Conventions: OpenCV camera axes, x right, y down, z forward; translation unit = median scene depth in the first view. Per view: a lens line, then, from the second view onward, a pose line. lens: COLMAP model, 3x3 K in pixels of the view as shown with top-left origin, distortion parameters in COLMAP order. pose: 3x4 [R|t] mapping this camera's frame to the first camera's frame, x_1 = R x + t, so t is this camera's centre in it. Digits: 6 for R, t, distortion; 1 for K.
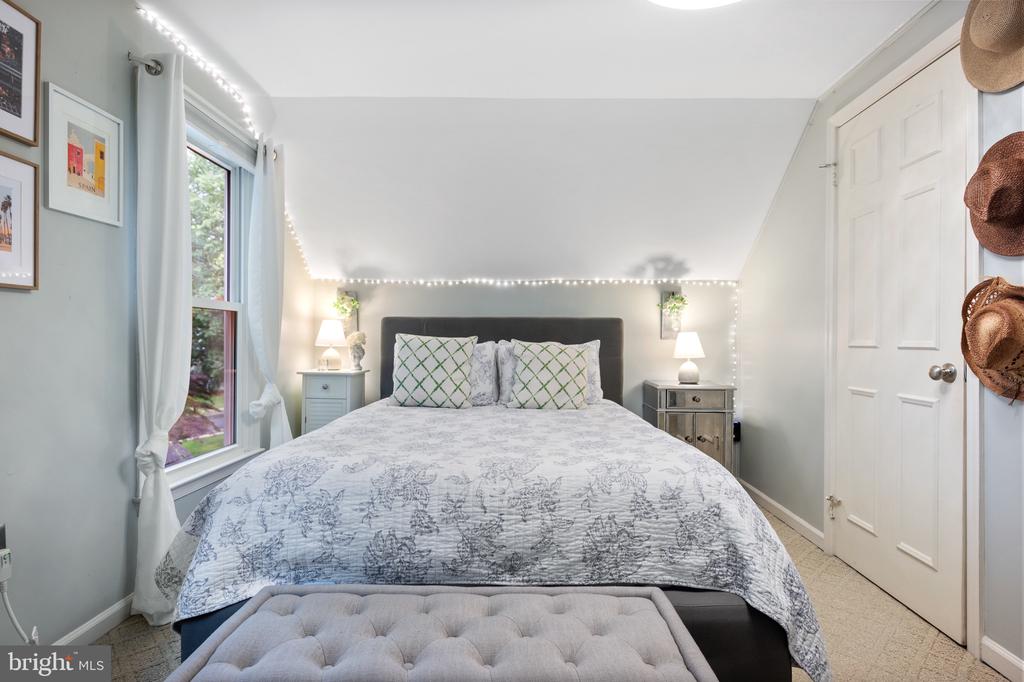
lens RADIAL K [[534.2, 0, 514.1], [0, 534.2, 336.0], [0, 0, 1]] dist [0.000327, -0.000112]
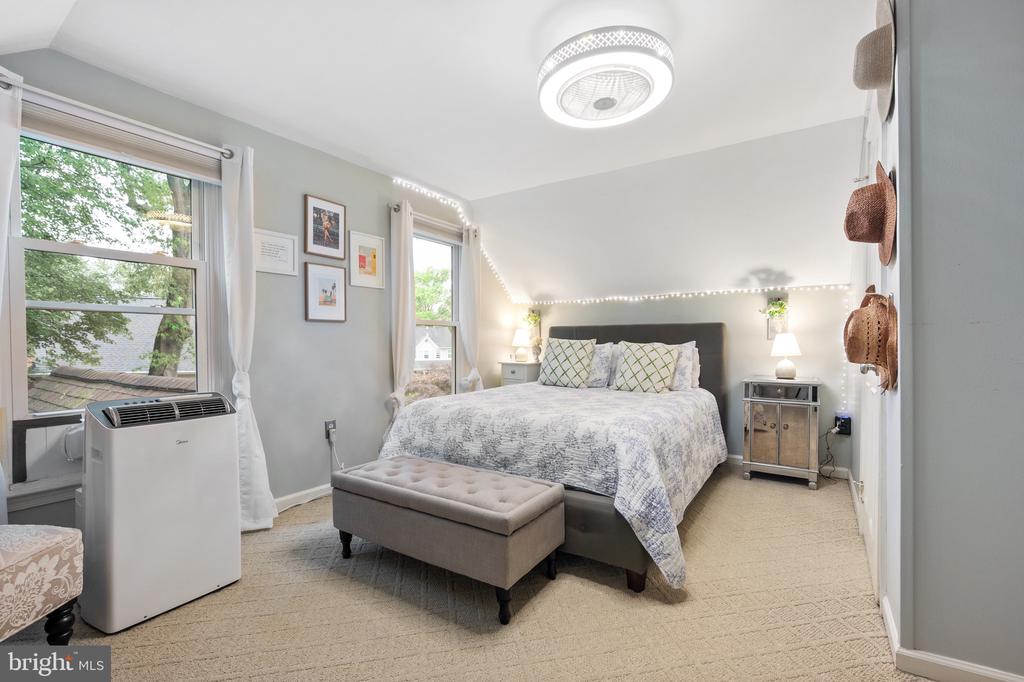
lens RADIAL K [[456.2, 0, 516.5], [0, 456.2, 343.7], [0, 0, 1]] dist [0.002503, -0.000231]
pose [[0.839954, -0.004631, -0.542637, 0.437326], [0.010304, 0.999919, 0.007416, 0.001761], [0.542559, -0.011820, 0.839934, -0.145828]]
